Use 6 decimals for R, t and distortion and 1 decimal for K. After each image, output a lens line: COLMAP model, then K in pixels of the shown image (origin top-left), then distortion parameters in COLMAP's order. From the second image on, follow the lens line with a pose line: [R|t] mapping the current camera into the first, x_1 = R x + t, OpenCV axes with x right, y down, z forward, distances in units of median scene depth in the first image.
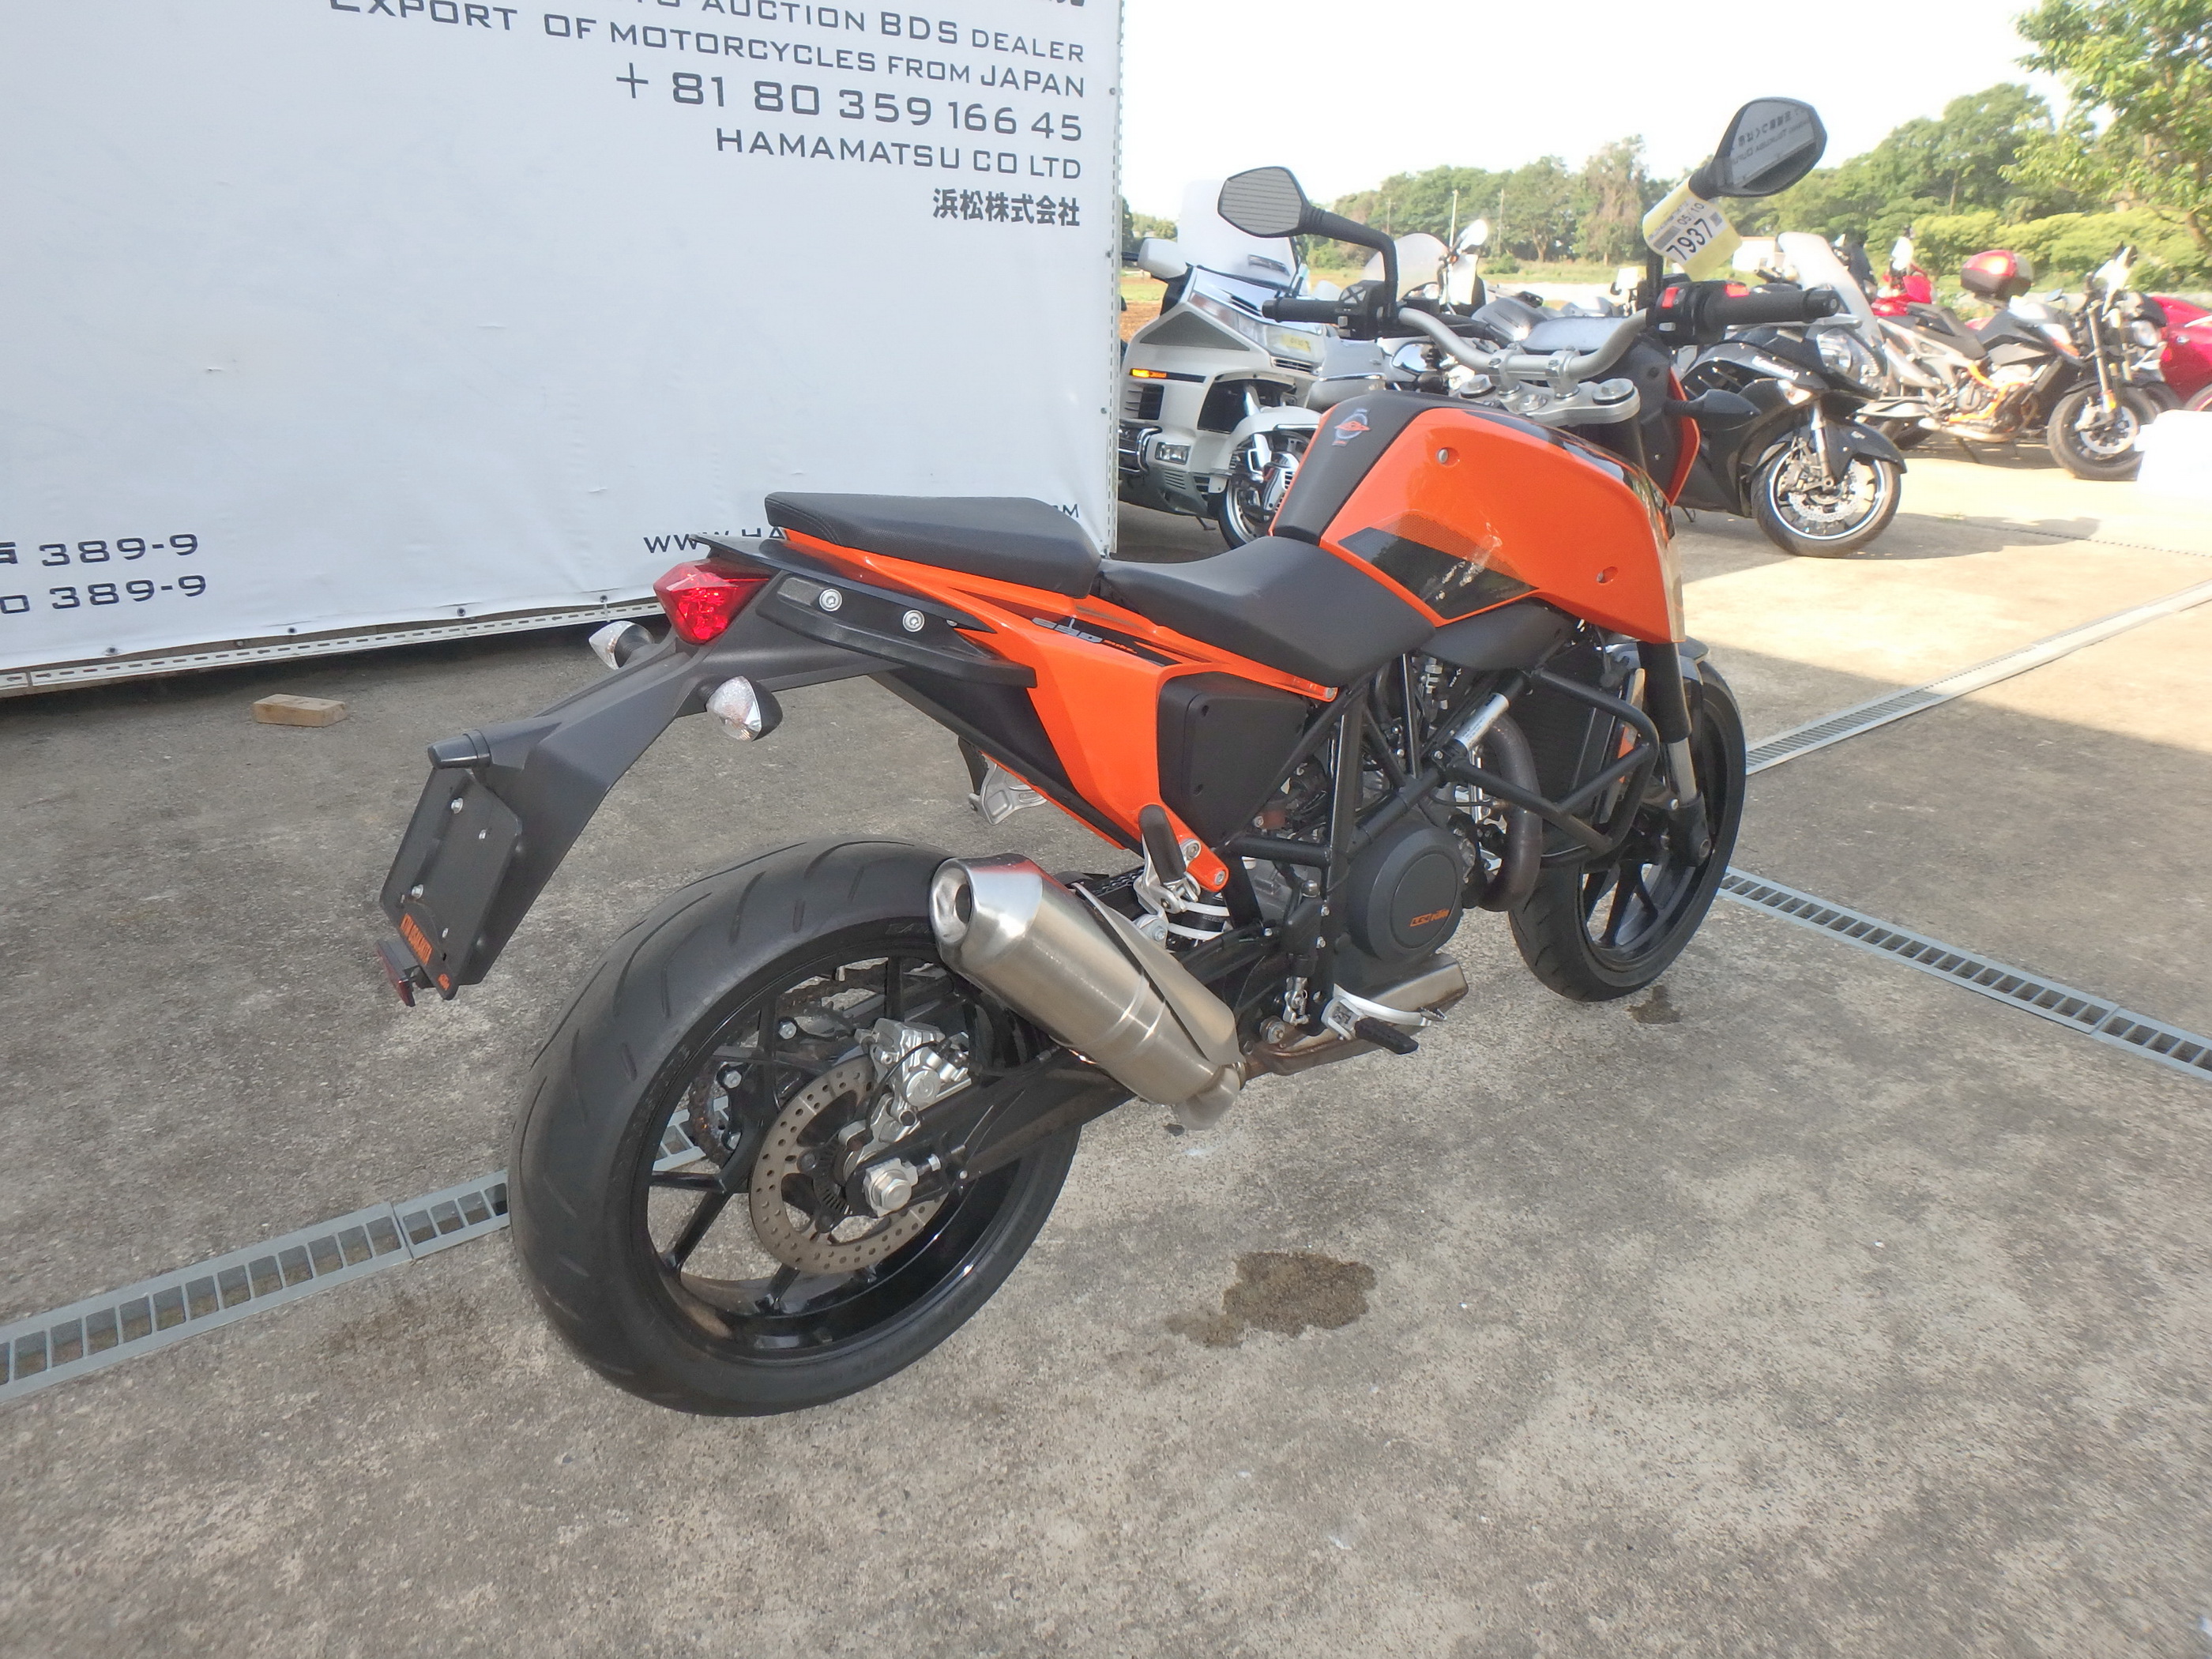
lens RADIAL K [[1378.2, 0, 1117.4], [0, 1378.2, 815.1], [0, 0, 1]] dist [-0.039736, 0.019896]
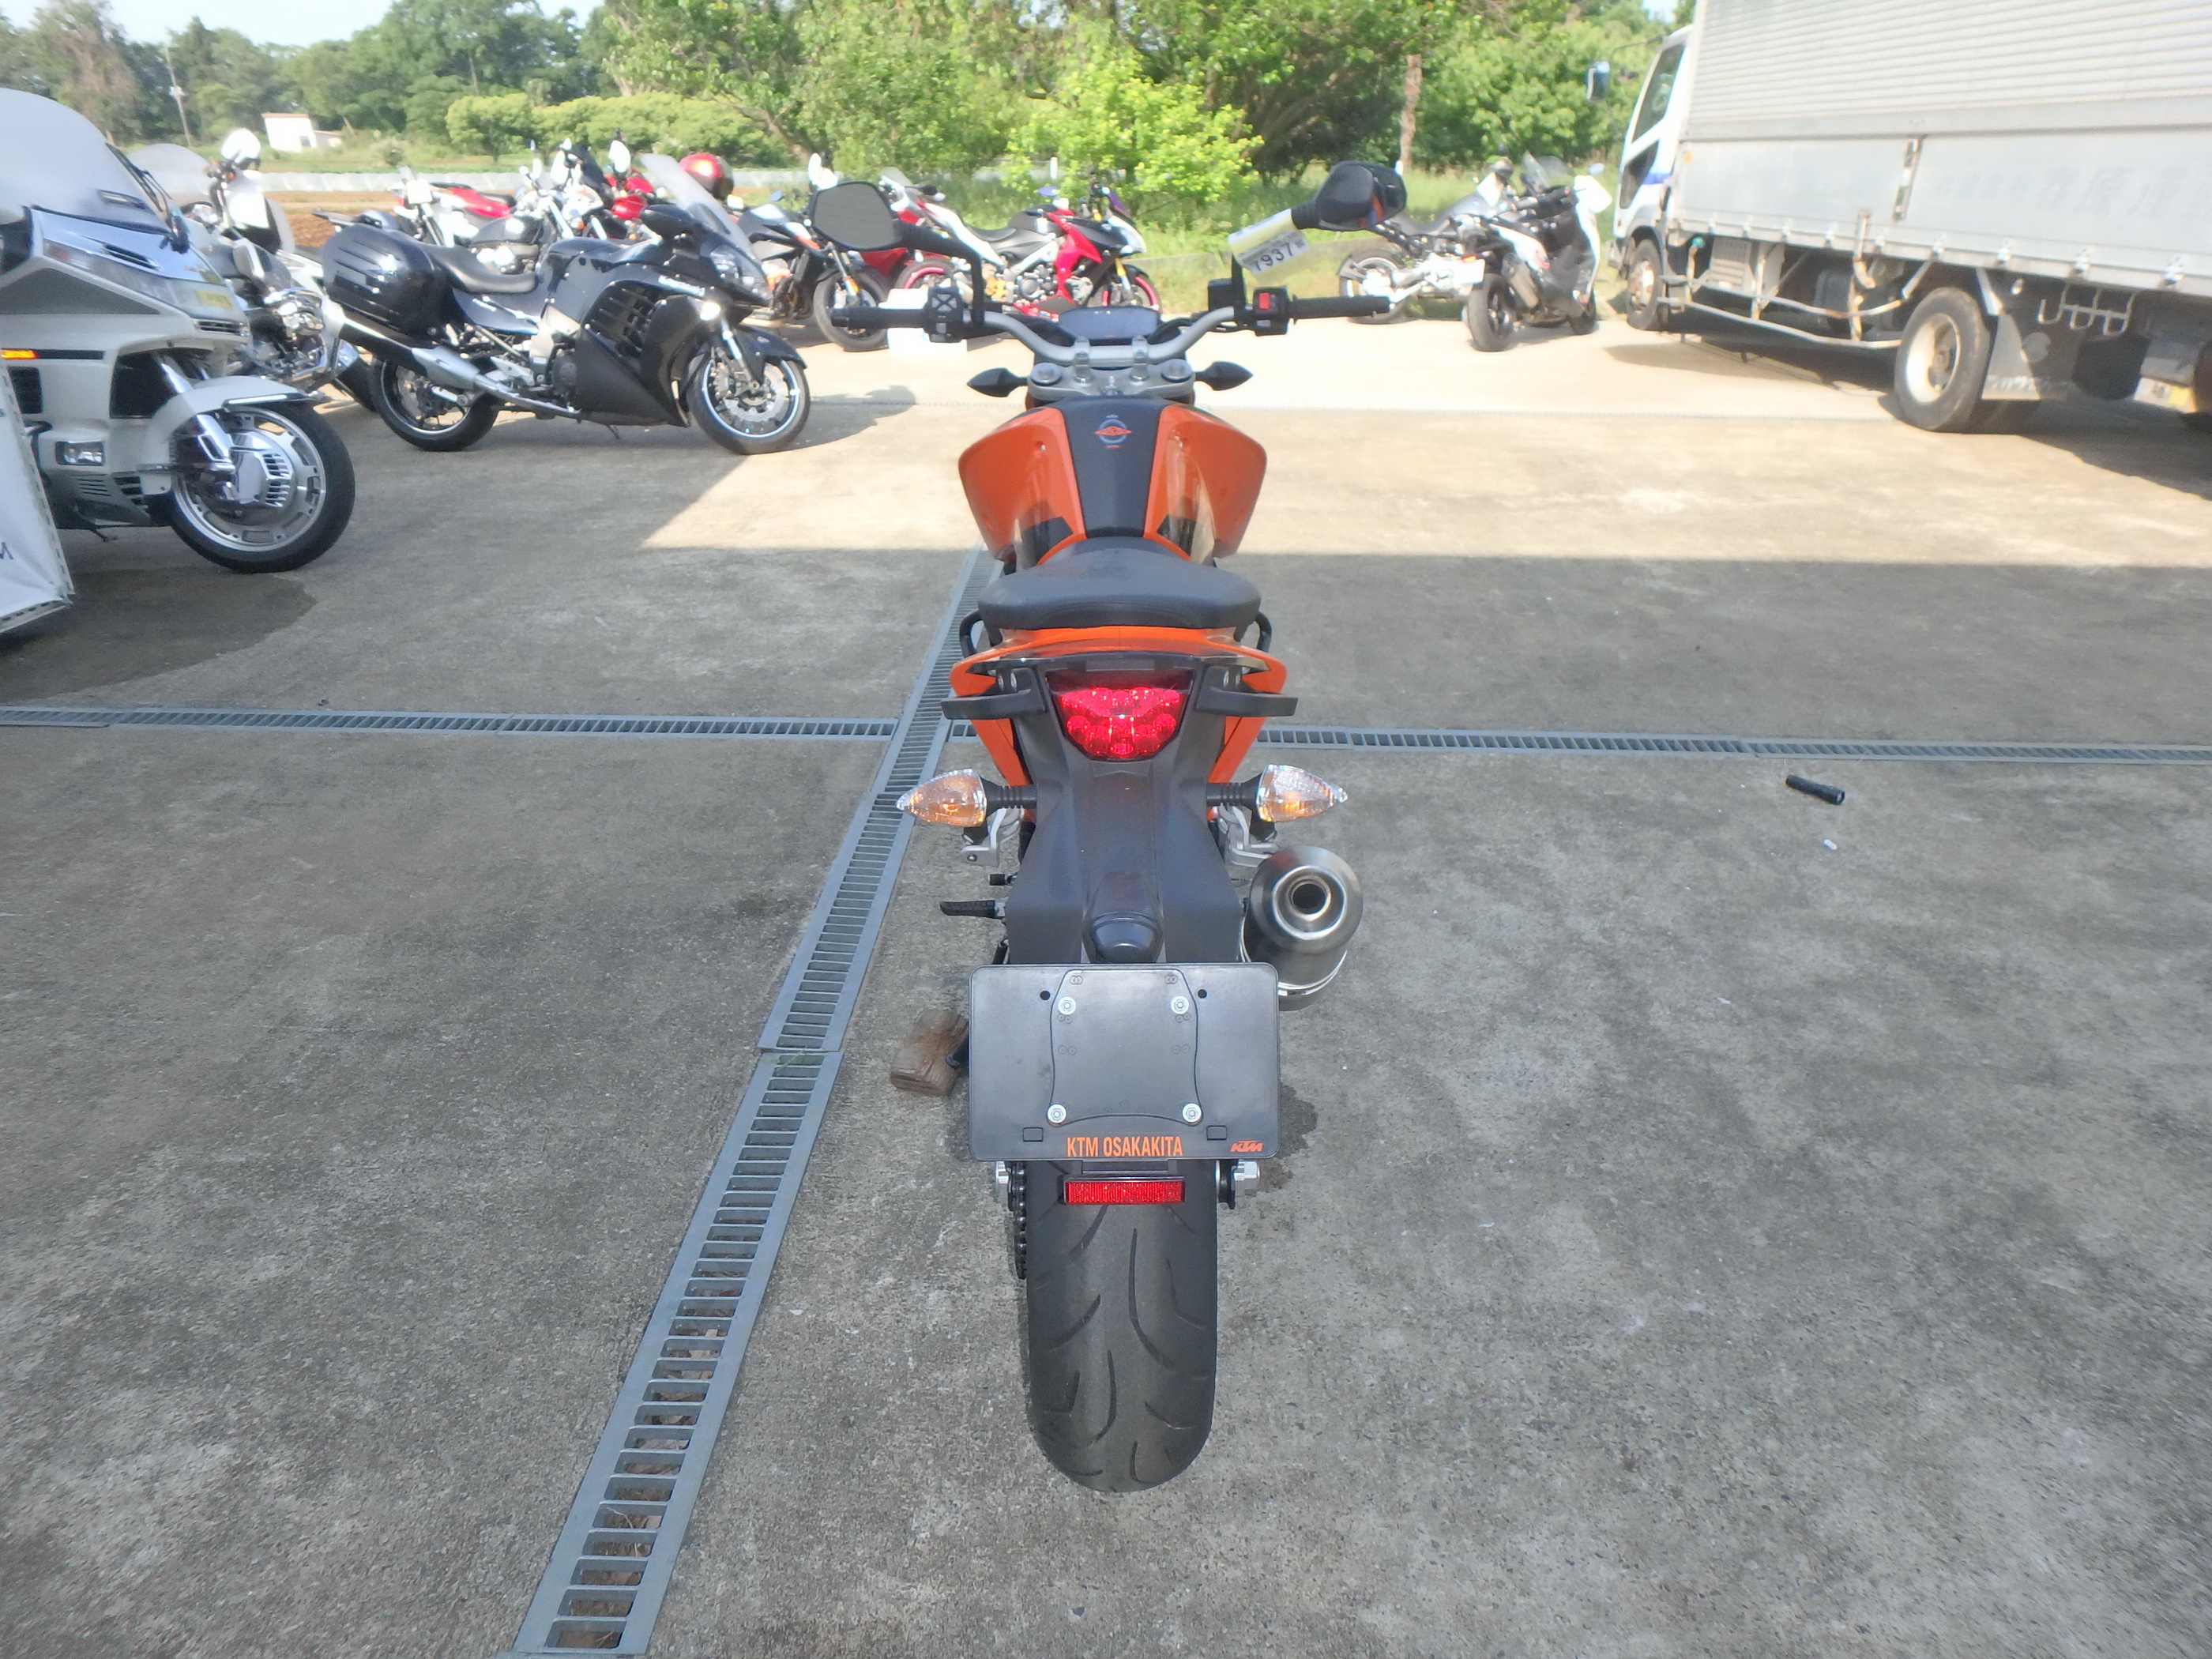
lens RADIAL K [[1378.2, 0, 1117.4], [0, 1378.2, 815.1], [0, 0, 1]] dist [-0.039736, 0.019896]
pose [[0.609768, -0.337275, 0.717237, -0.232123], [0.282300, 0.938013, 0.201092, -0.062881], [-0.740601, 0.079857, 0.667183, 0.074635]]
